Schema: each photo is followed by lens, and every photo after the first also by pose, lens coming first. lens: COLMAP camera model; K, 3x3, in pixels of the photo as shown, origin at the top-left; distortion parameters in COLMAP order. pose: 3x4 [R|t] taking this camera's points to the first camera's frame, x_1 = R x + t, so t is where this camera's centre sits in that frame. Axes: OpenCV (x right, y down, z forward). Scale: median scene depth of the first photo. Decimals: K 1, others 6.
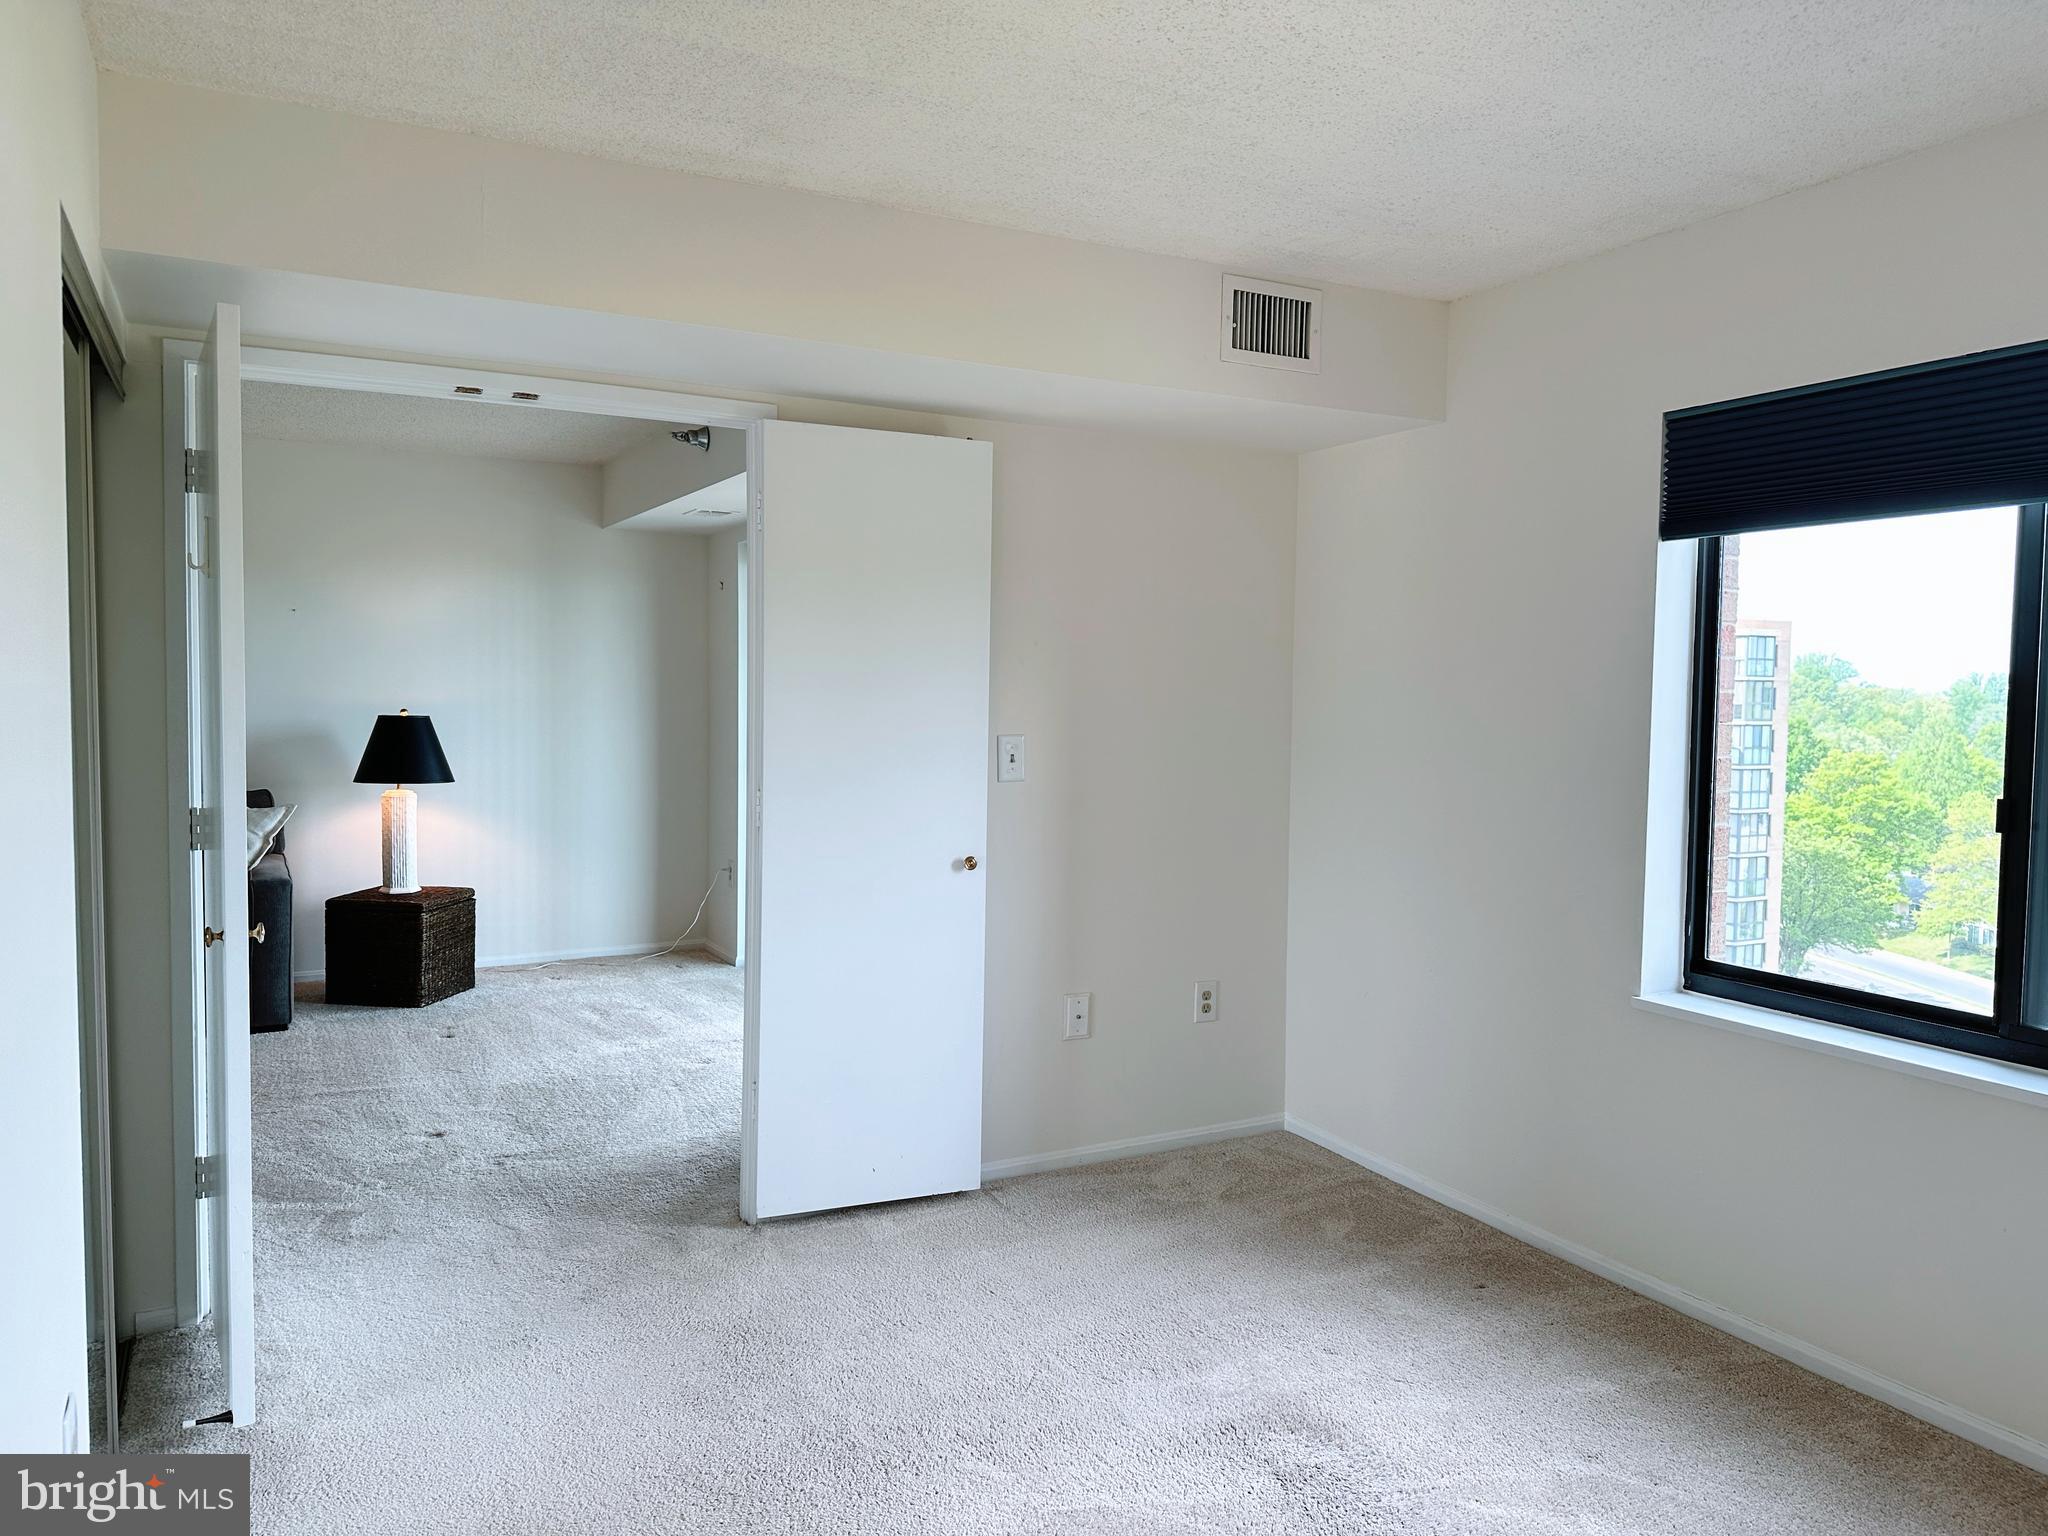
lens RADIAL K [[1432.0, 0, 1012.8], [0, 1432.0, 771.9], [0, 0, 1]] dist [0.085697, -0.125917]
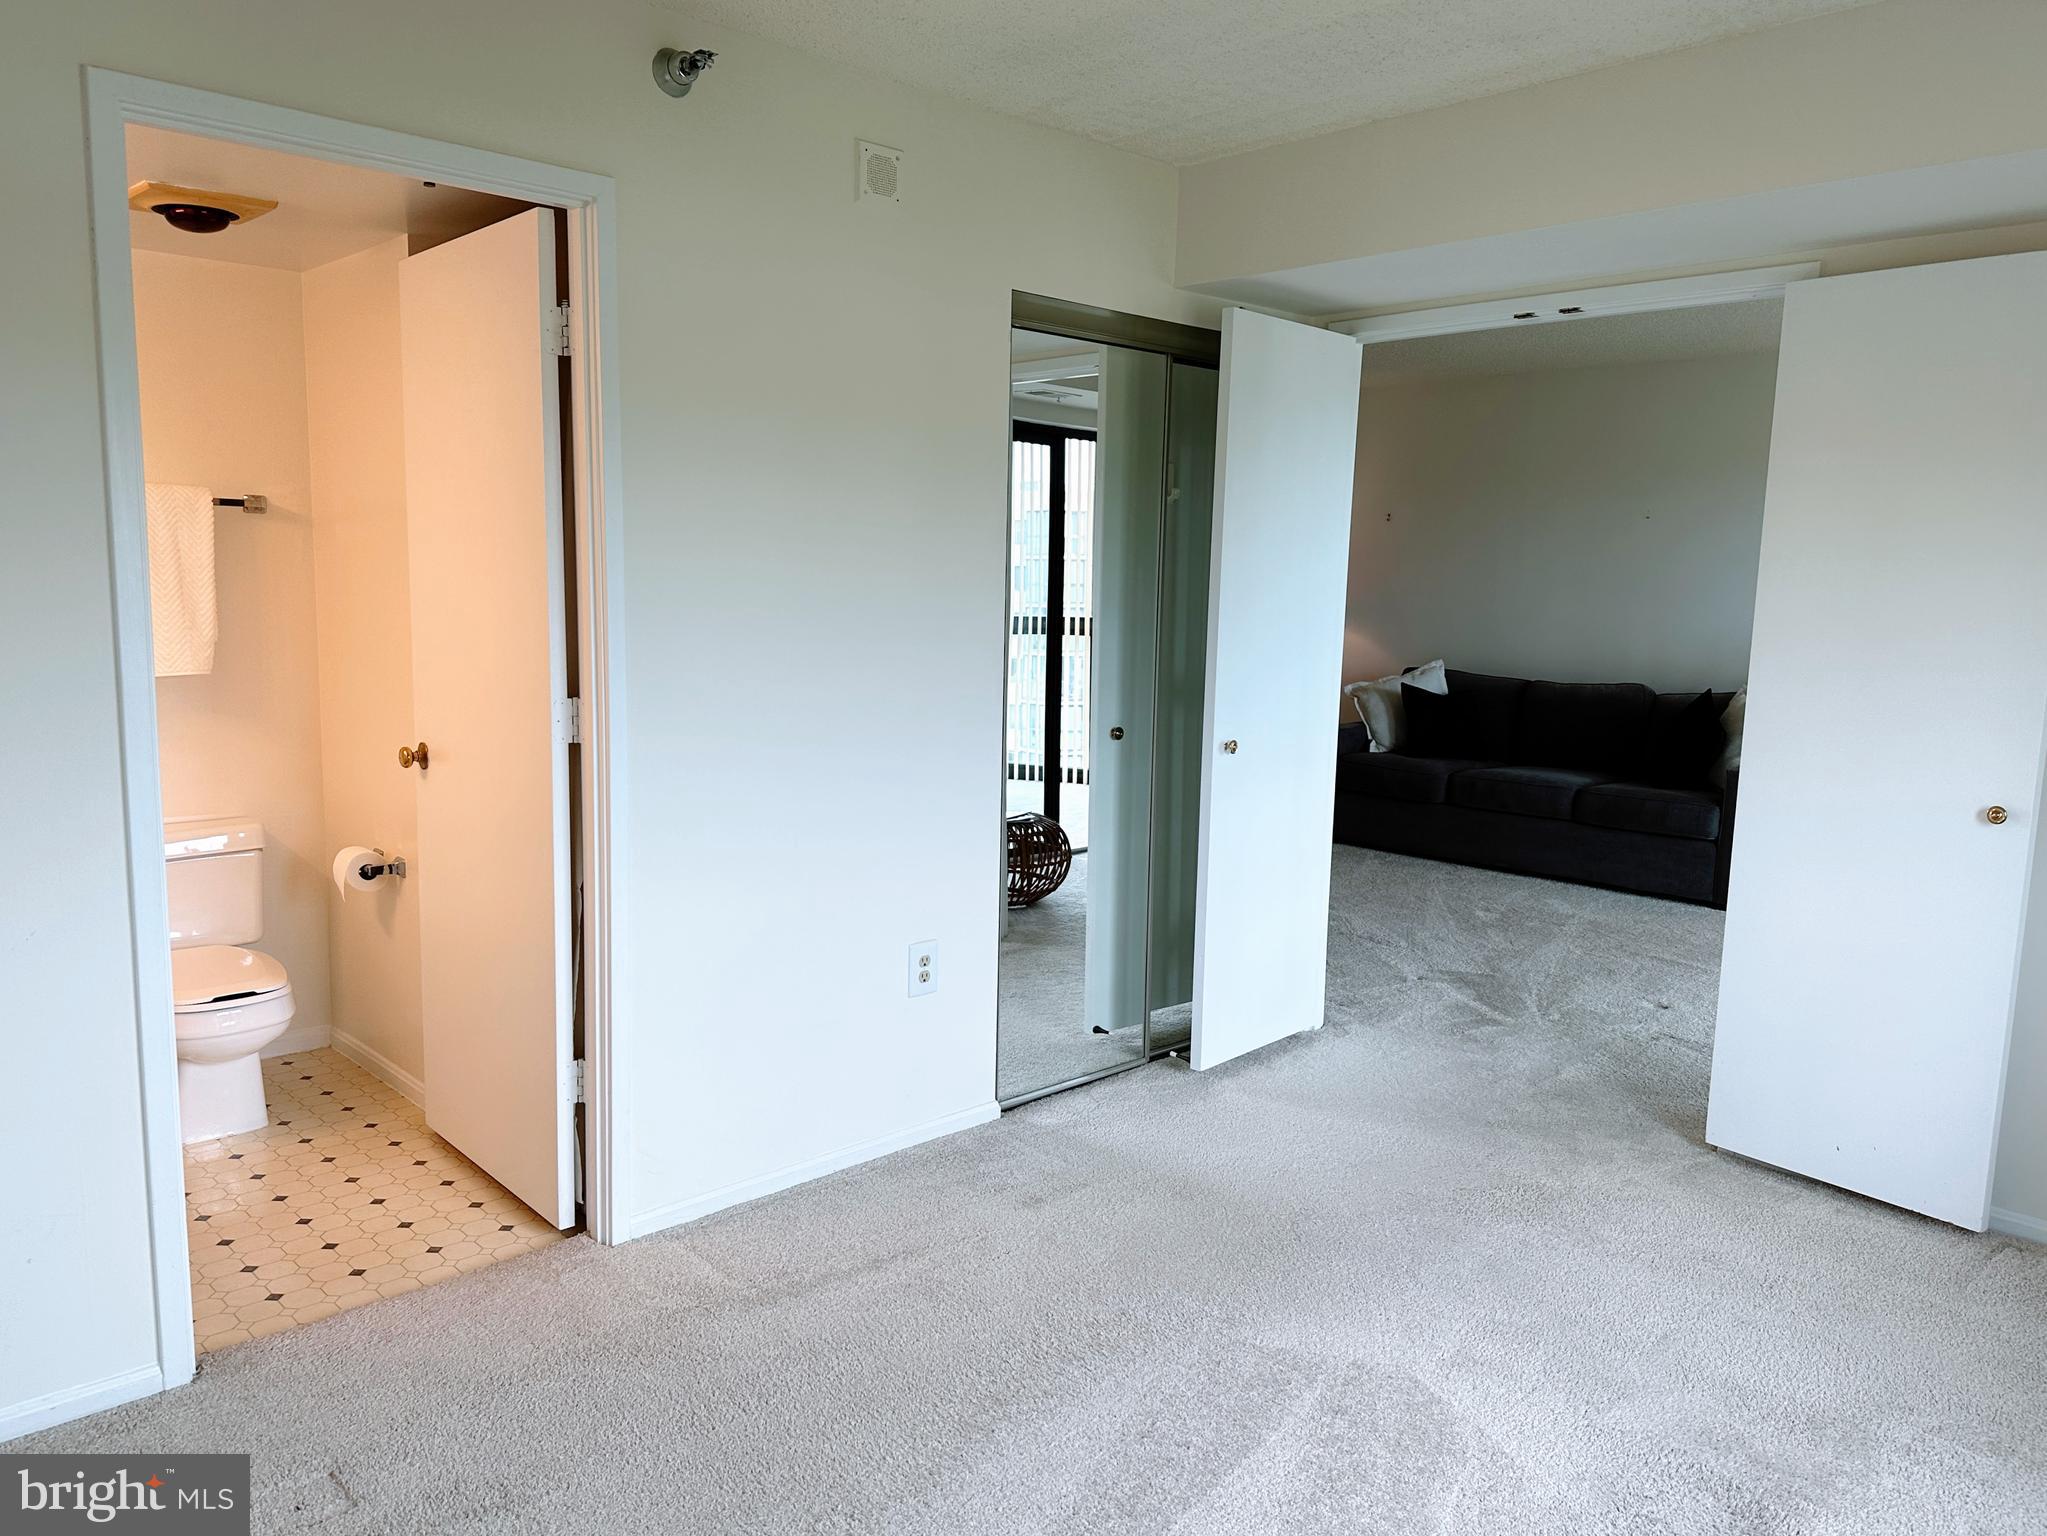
lens RADIAL K [[1431.3, 0, 1012.3], [0, 1431.3, 771.9], [0, 0, 1]] dist [0.085697, -0.125917]
pose [[0.277282, 0.125162, -0.952601, 0.556497], [-0.075459, 0.991253, 0.108275, -0.002260], [0.957821, 0.041860, 0.284301, 0.269771]]
